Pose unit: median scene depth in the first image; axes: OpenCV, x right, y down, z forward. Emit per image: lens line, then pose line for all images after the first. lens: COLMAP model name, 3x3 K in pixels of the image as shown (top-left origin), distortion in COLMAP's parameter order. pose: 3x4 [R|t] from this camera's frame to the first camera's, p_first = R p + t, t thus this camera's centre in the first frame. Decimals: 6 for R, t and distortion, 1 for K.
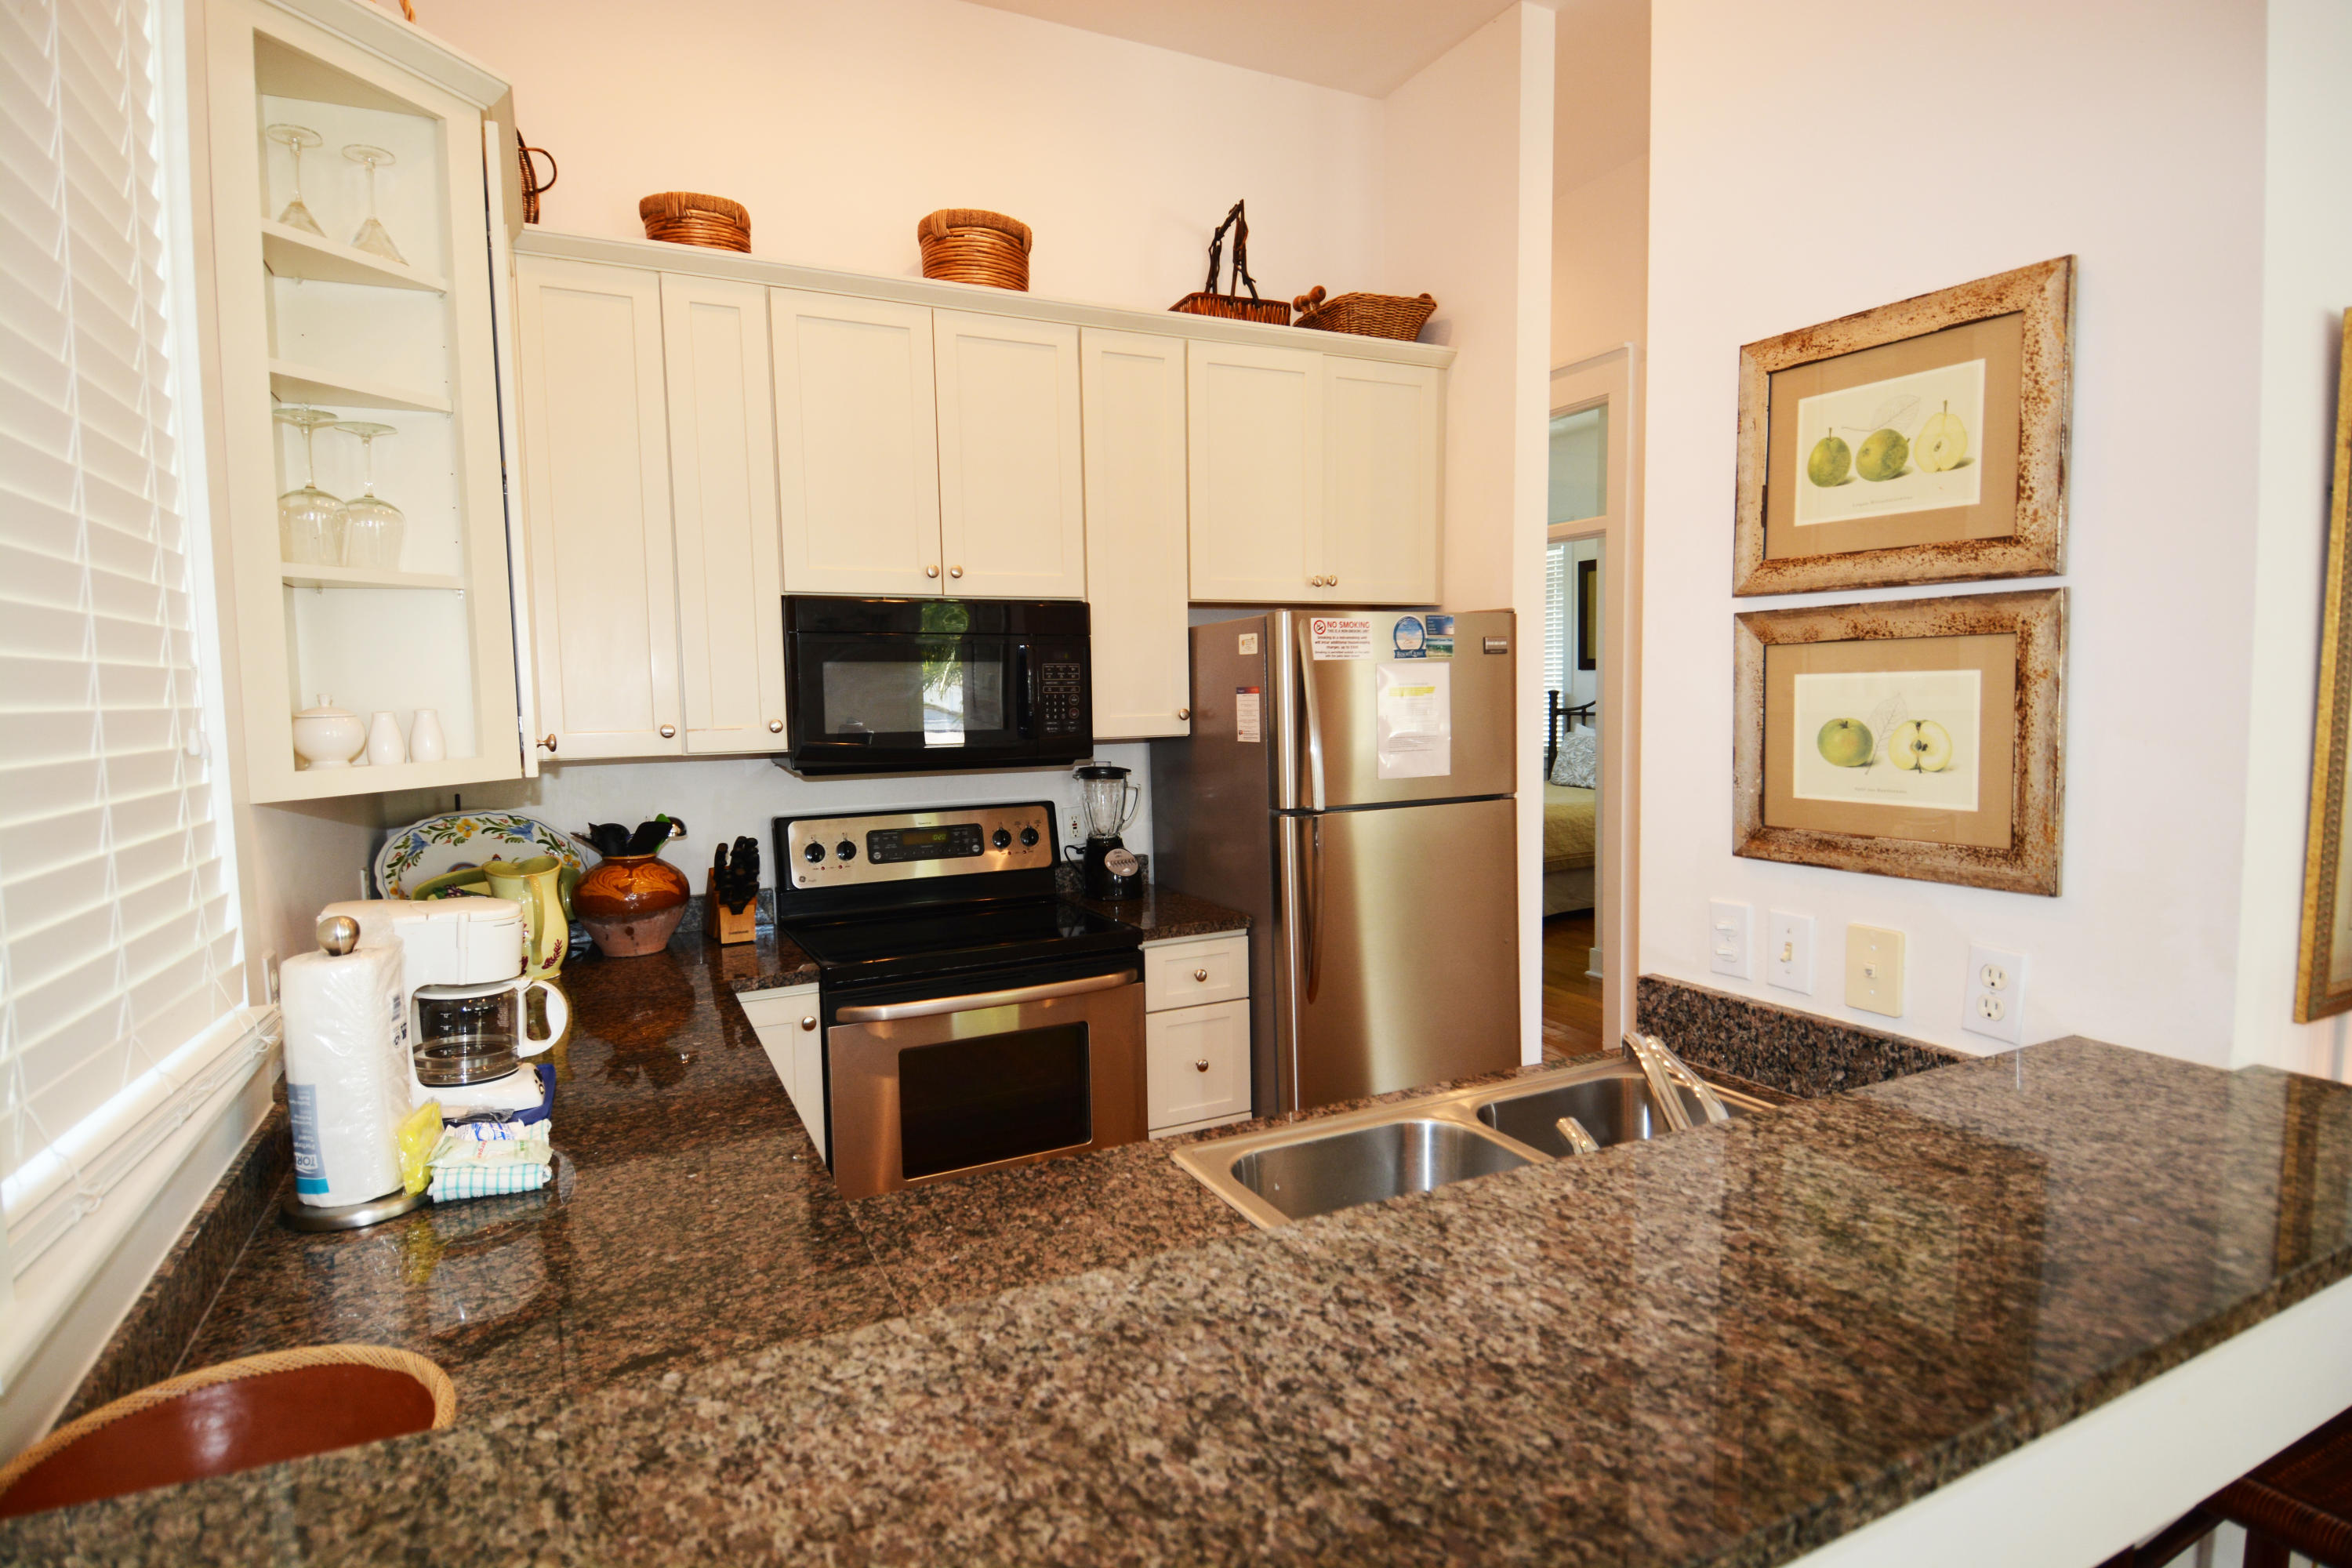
lens RADIAL K [[1230.6, 0, 1176.0], [0, 1230.6, 784.0], [0, 0, 1]] dist [0.001386, -0.048906]
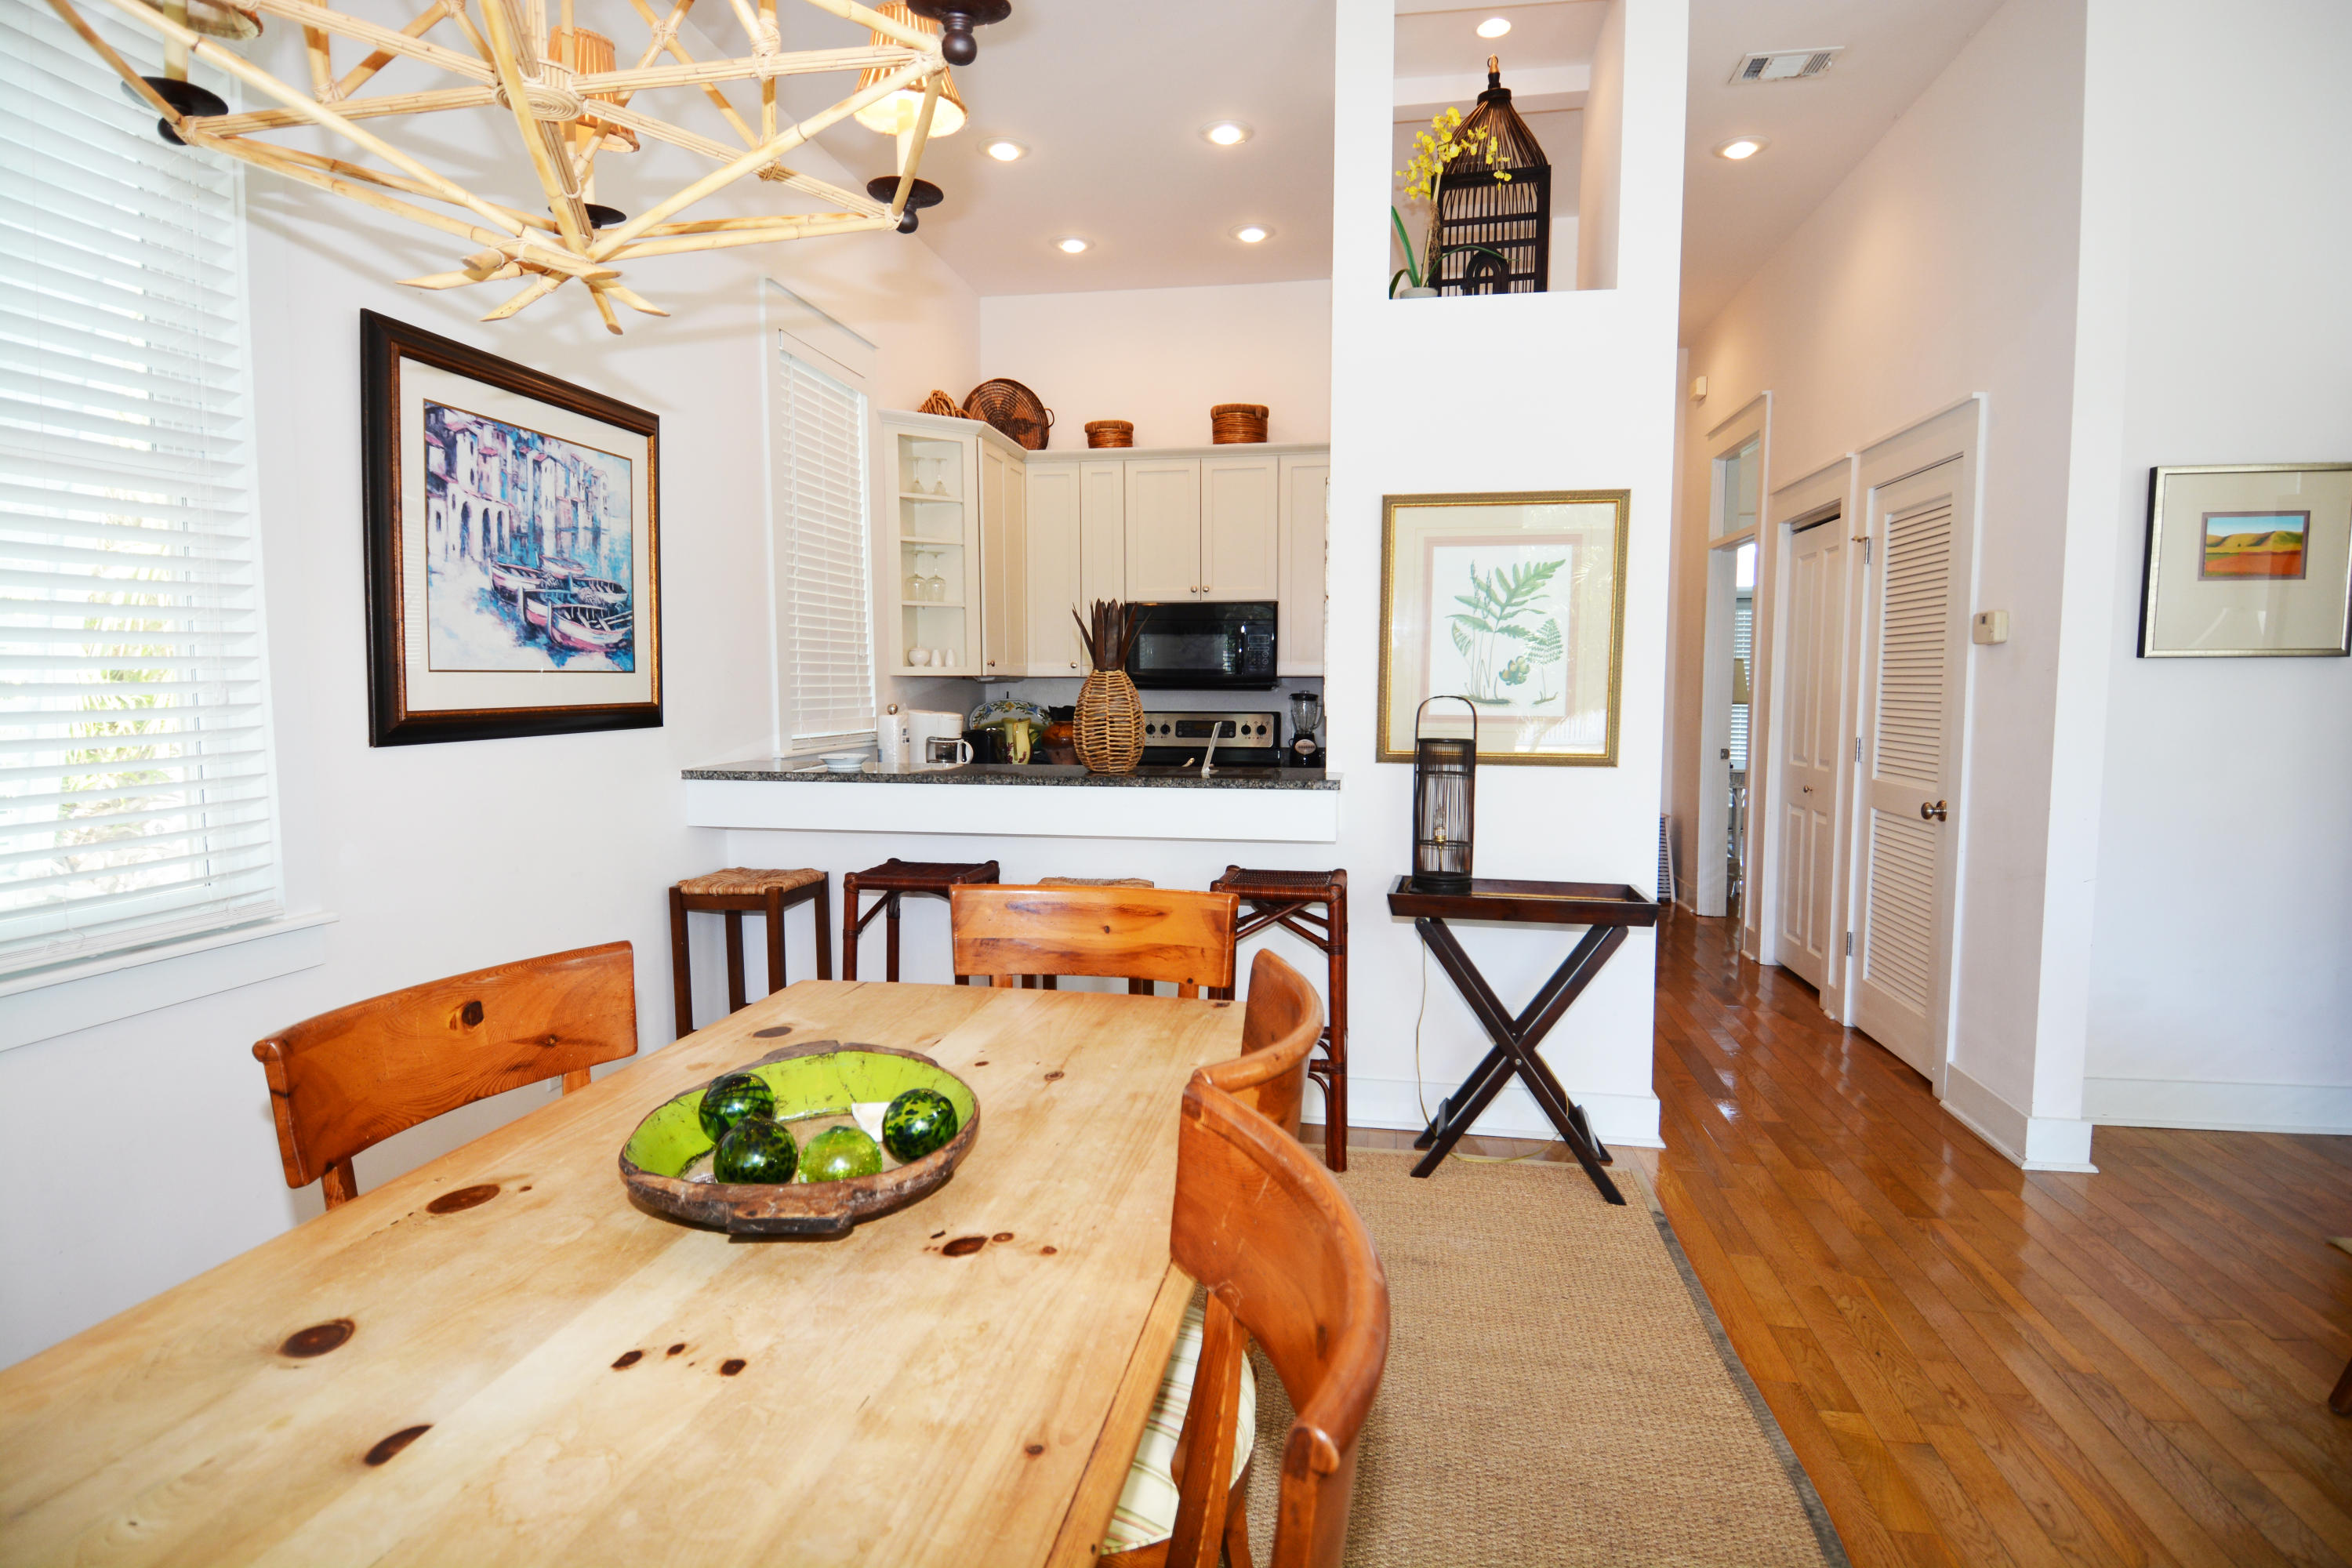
lens RADIAL K [[1207.6, 0, 1176.0], [0, 1207.6, 784.0], [0, 0, 1]] dist [0.045142, -0.047256]
pose [[0.804007, 0.069248, -0.590574, 1.050633], [-0.065915, 0.997454, 0.027220, 0.099394], [0.590955, 0.017043, 0.806524, -0.681960]]
